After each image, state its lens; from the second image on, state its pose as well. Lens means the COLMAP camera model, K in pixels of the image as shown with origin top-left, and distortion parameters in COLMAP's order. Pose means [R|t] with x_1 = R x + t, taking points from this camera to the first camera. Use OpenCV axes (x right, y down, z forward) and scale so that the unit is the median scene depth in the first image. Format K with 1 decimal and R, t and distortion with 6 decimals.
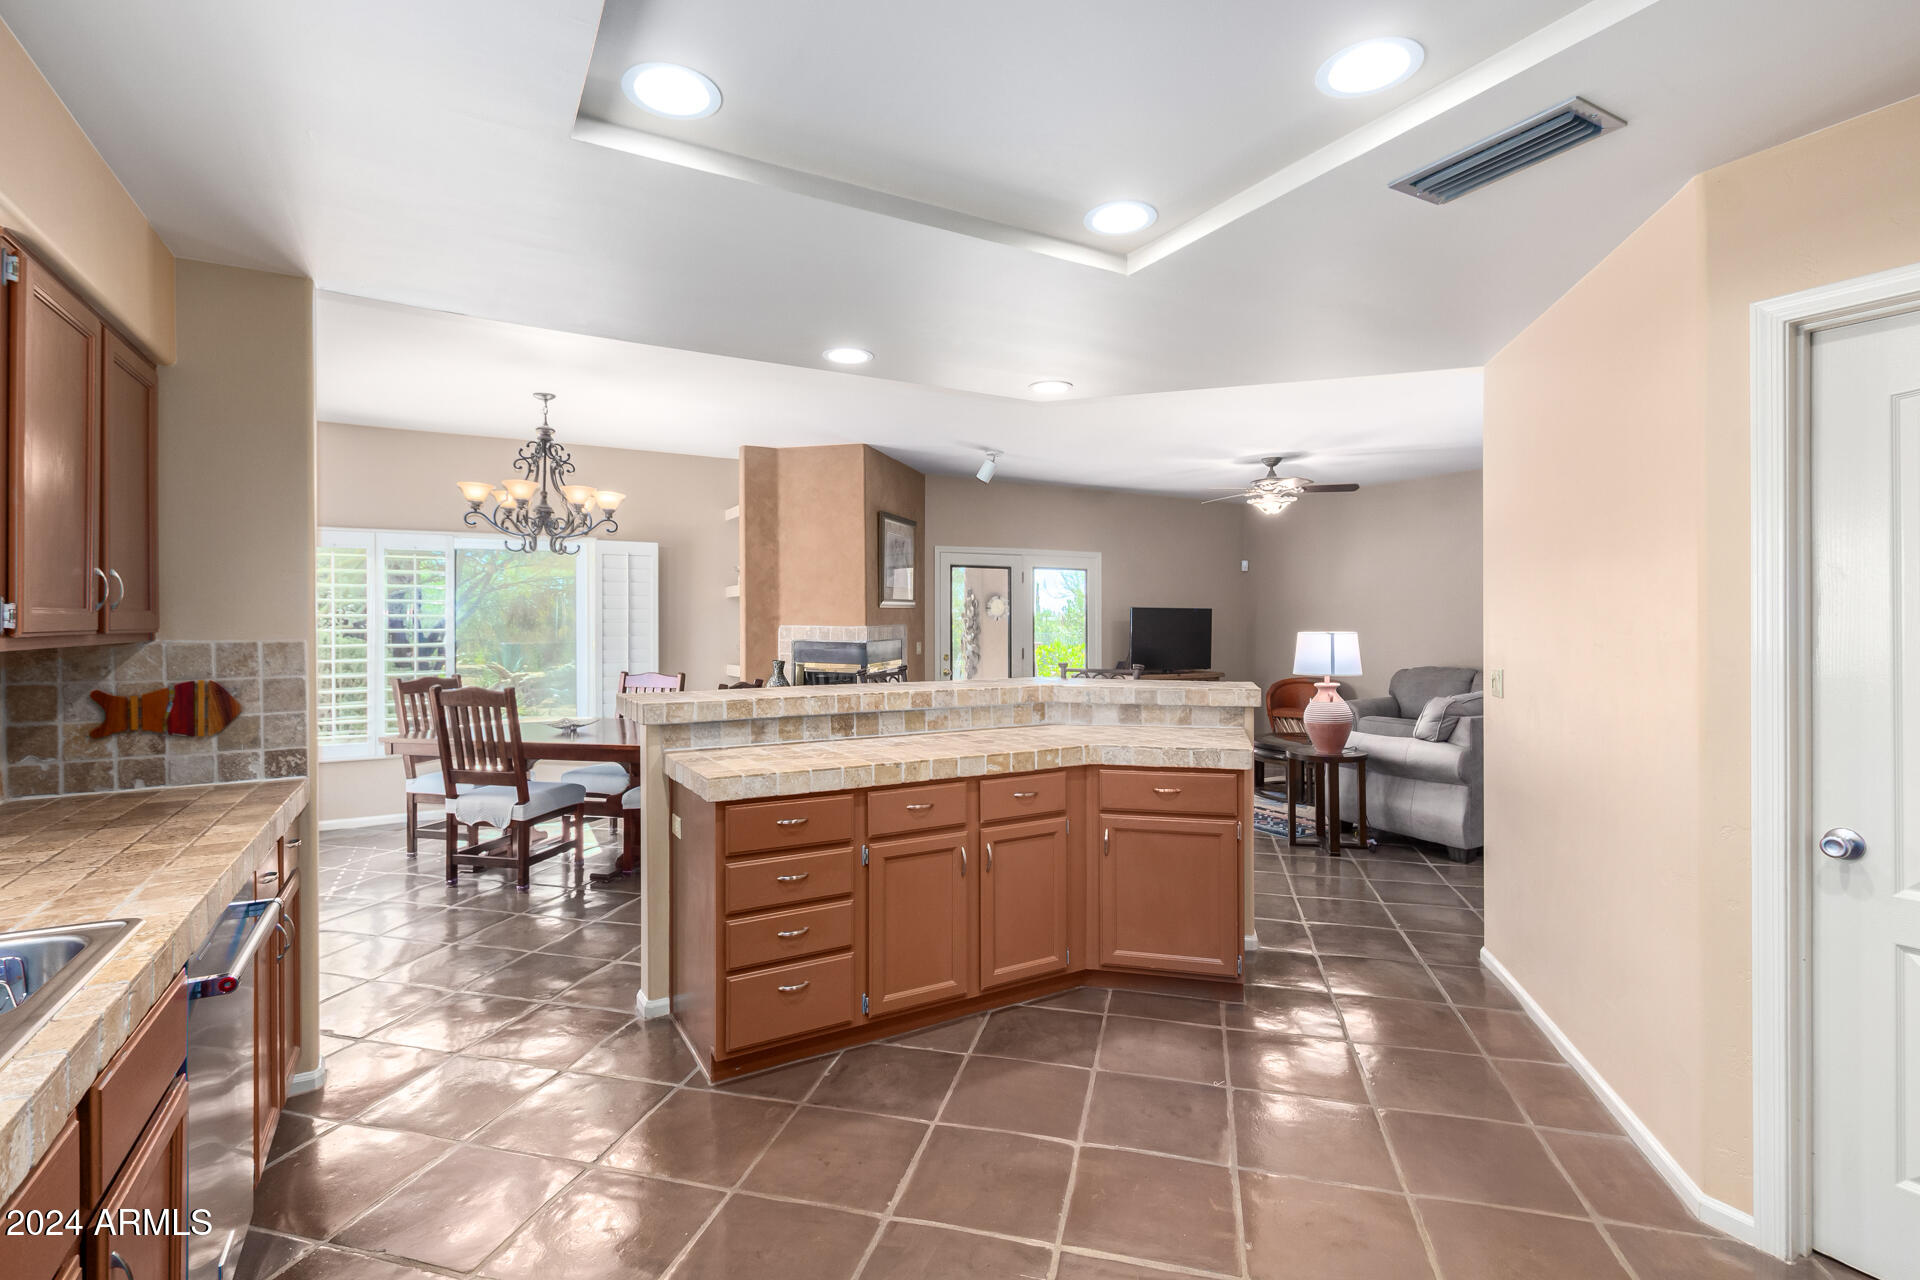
lens RADIAL K [[885.6, 0, 963.6], [0, 885.6, 634.2], [0, 0, 1]] dist [0.002064, -0.000791]
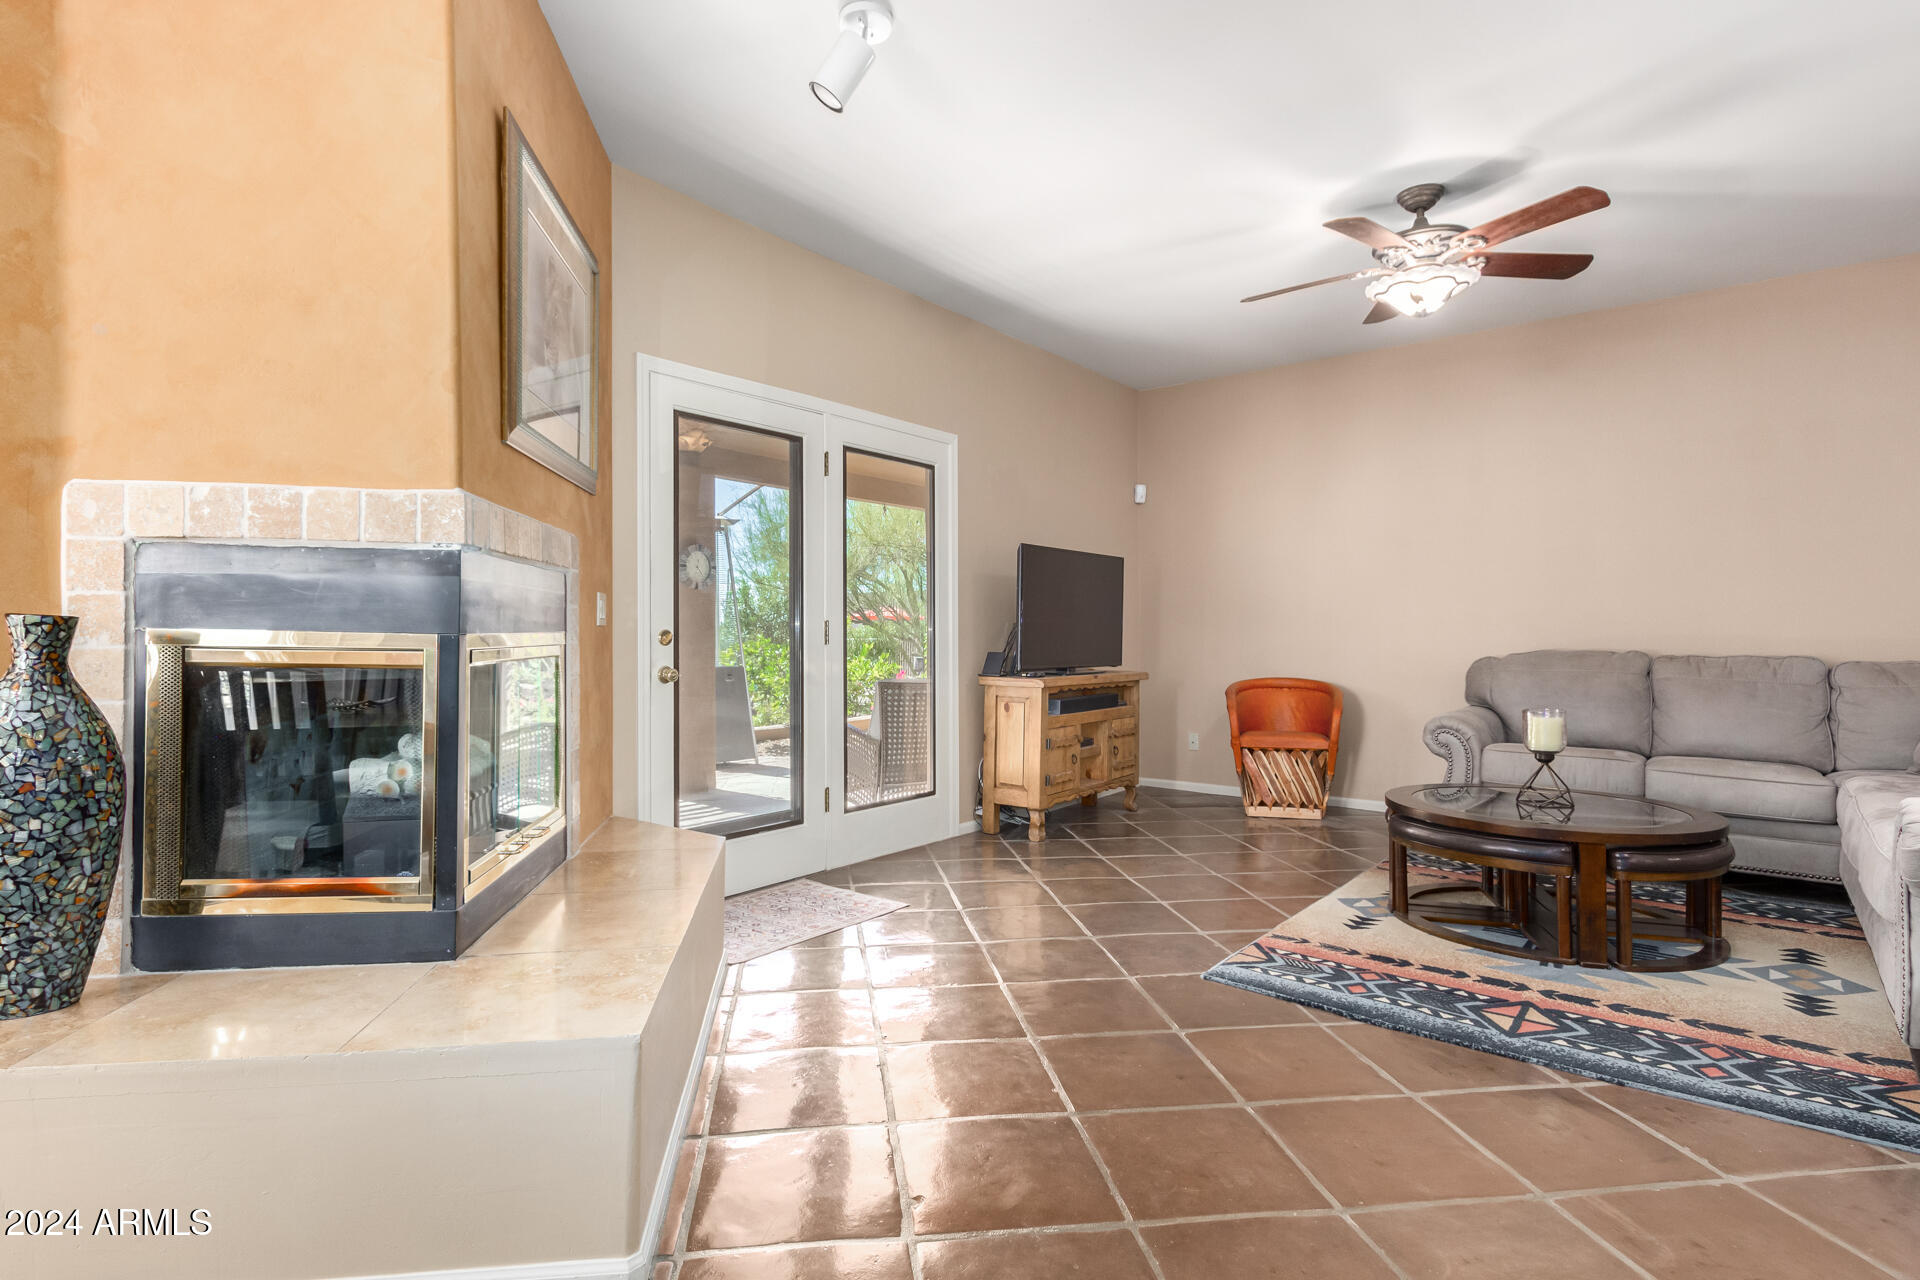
lens RADIAL K [[1052.7, 0, 949.8], [0, 1052.7, 641.7], [0, 0, 1]] dist [0.004796, 0.000363]
pose [[0.939243, -0.005907, 0.343202, -0.079218], [0.006583, 0.999978, -0.000804, 0.037239], [-0.343190, 0.003015, 0.939261, 0.642283]]
